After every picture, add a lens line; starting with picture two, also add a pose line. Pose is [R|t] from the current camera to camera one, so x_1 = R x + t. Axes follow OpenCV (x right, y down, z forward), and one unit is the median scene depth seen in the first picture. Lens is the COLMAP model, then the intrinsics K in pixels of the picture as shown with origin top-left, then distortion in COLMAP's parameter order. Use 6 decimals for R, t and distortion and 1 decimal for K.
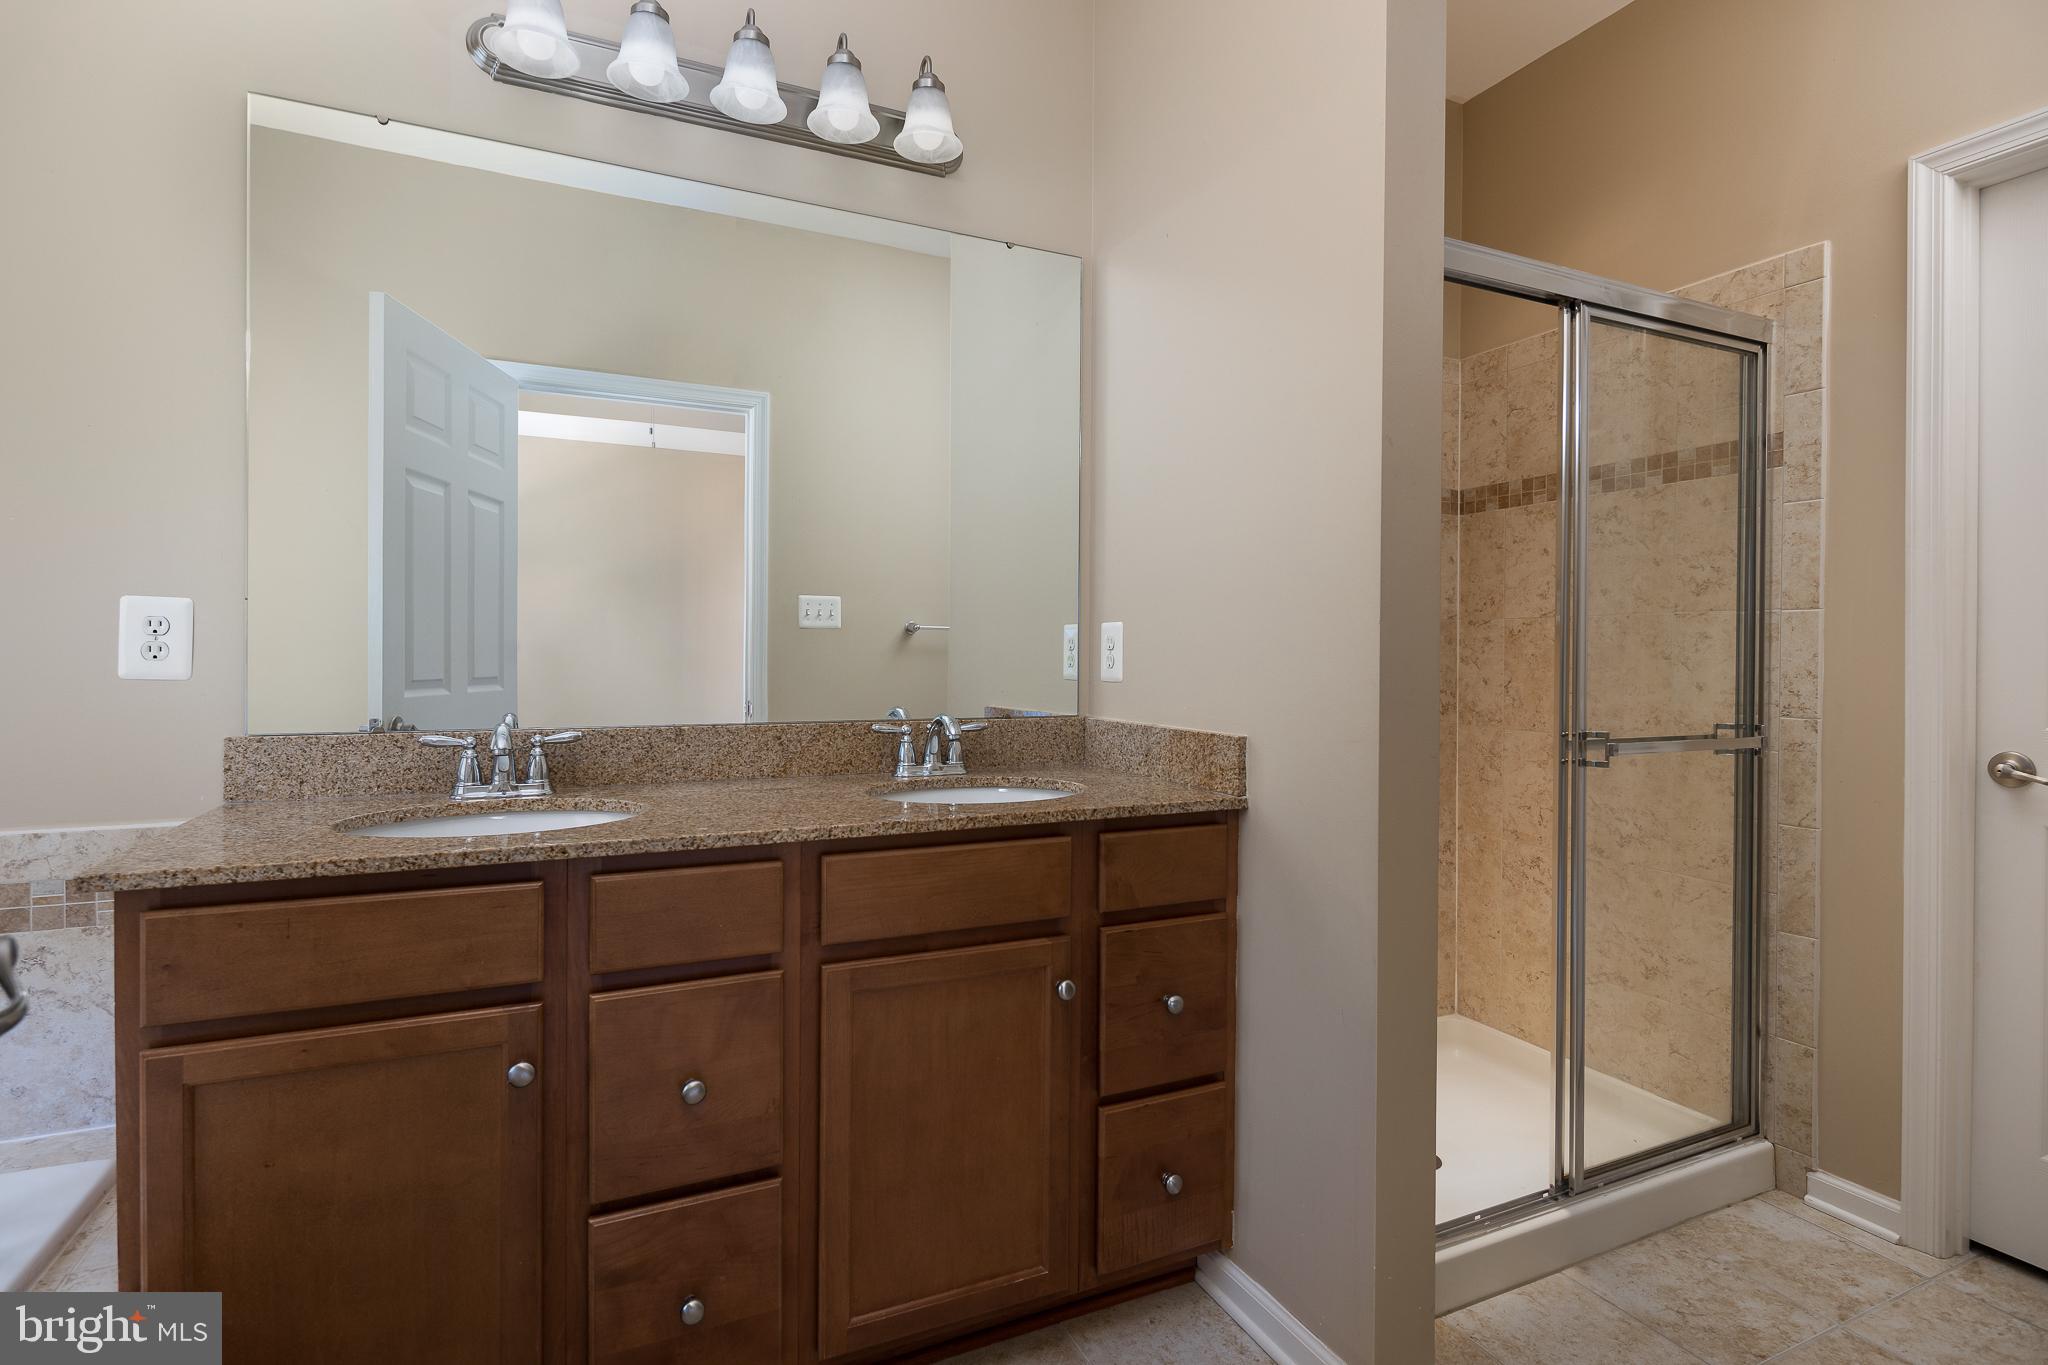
lens RADIAL K [[993.0, 0, 1018.7], [0, 993.0, 668.6], [0, 0, 1]] dist [-0.001720, -0.000333]
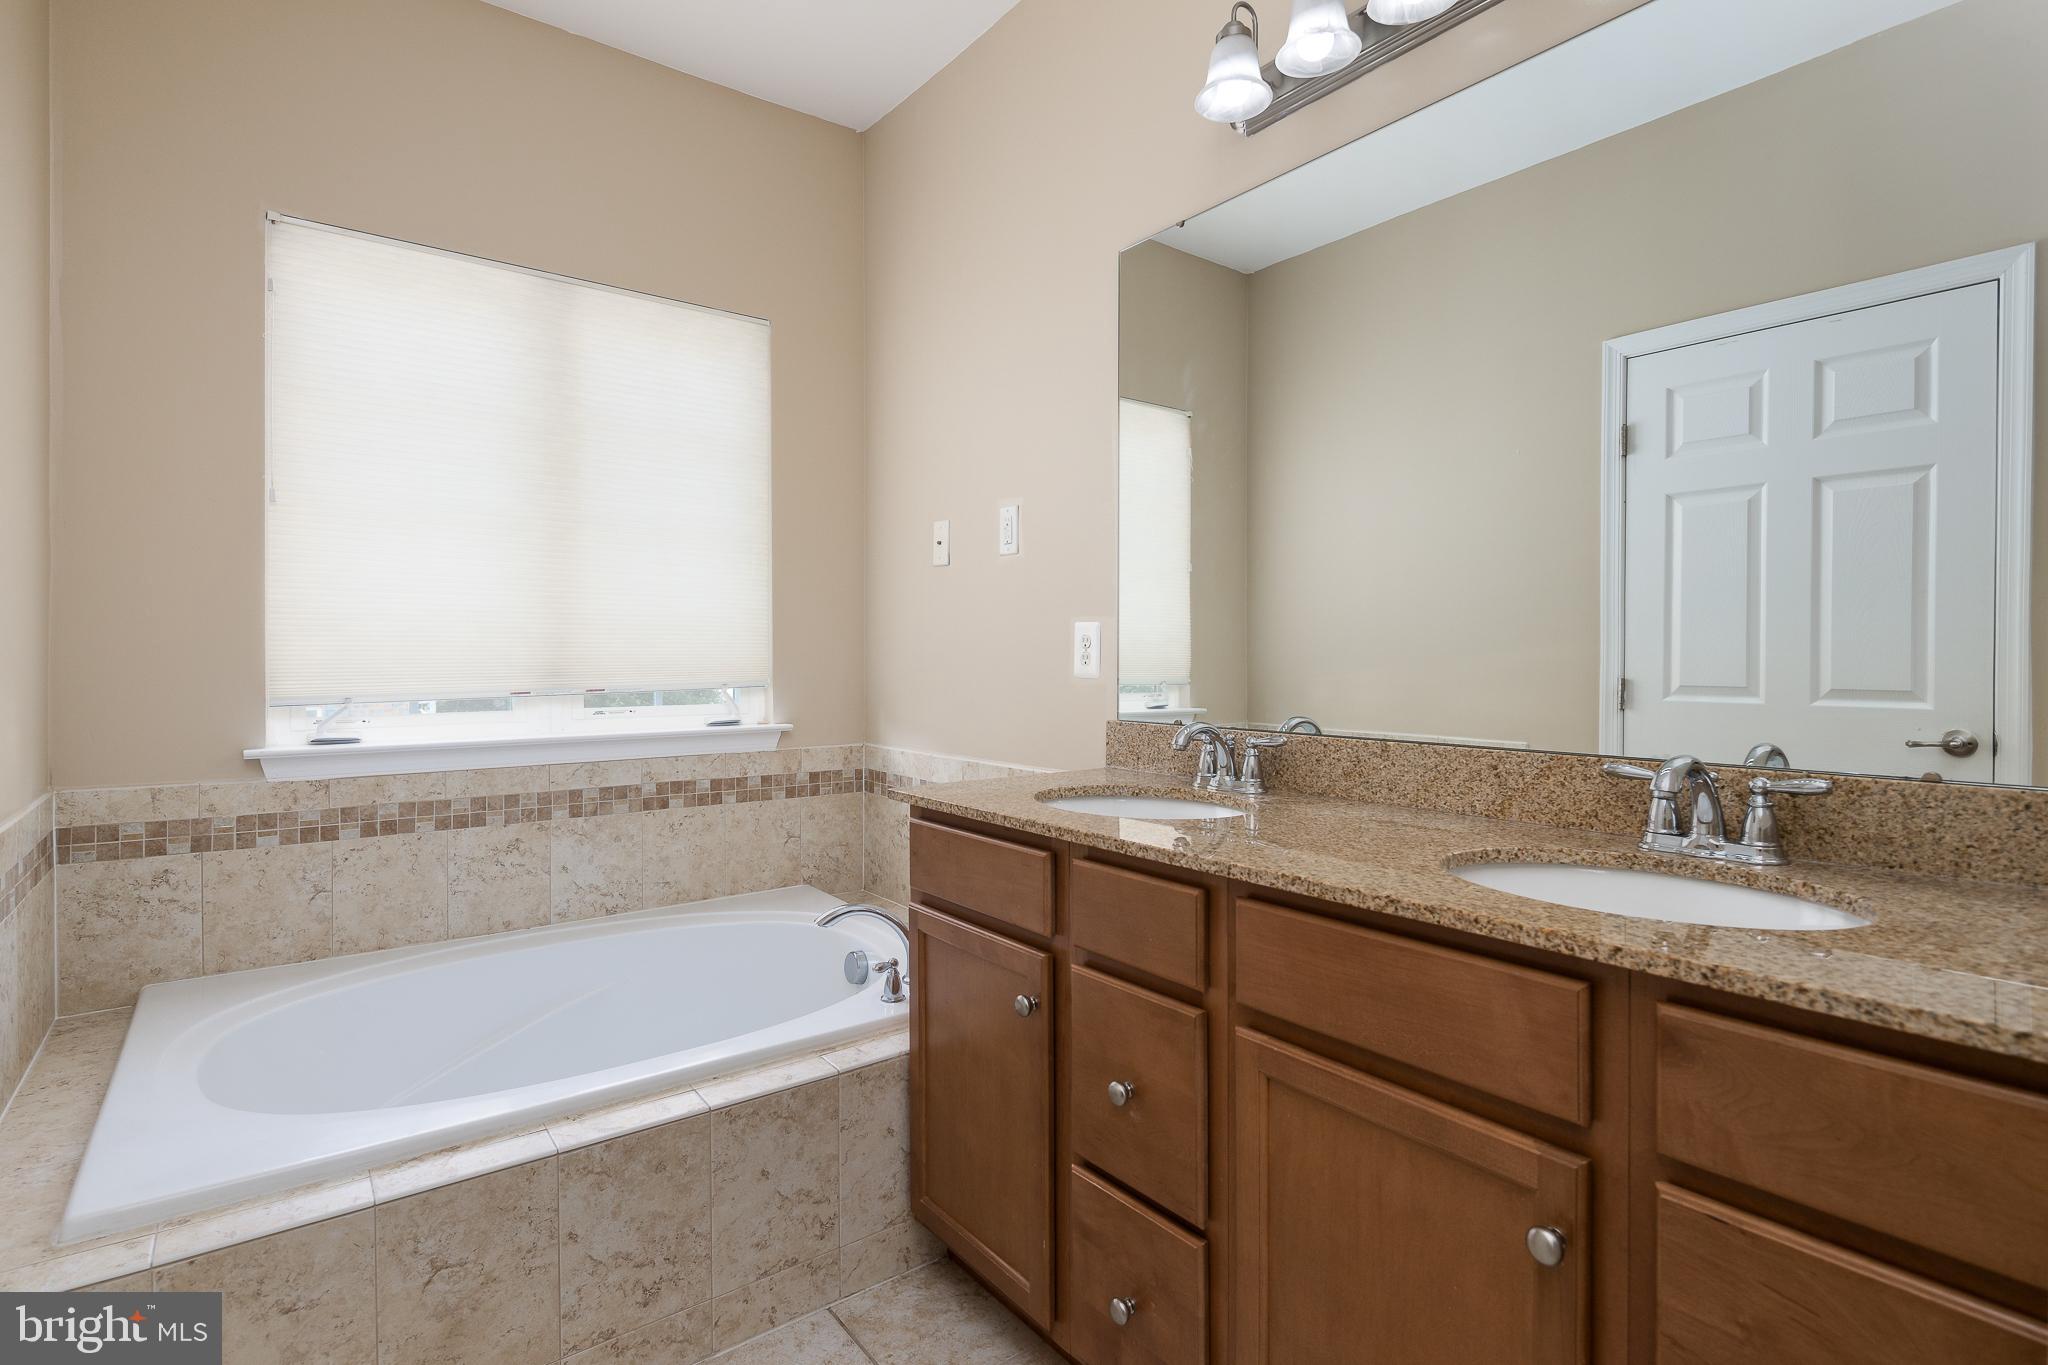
lens RADIAL K [[993.0, 0, 1014.1], [0, 993.0, 667.7], [0, 0, 1]] dist [-0.001720, -0.000333]
pose [[0.208340, 0.005159, -0.978043, 0.535601], [-0.013527, 0.999906, 0.002393, -0.006276], [0.977963, 0.012732, 0.208390, 0.572457]]
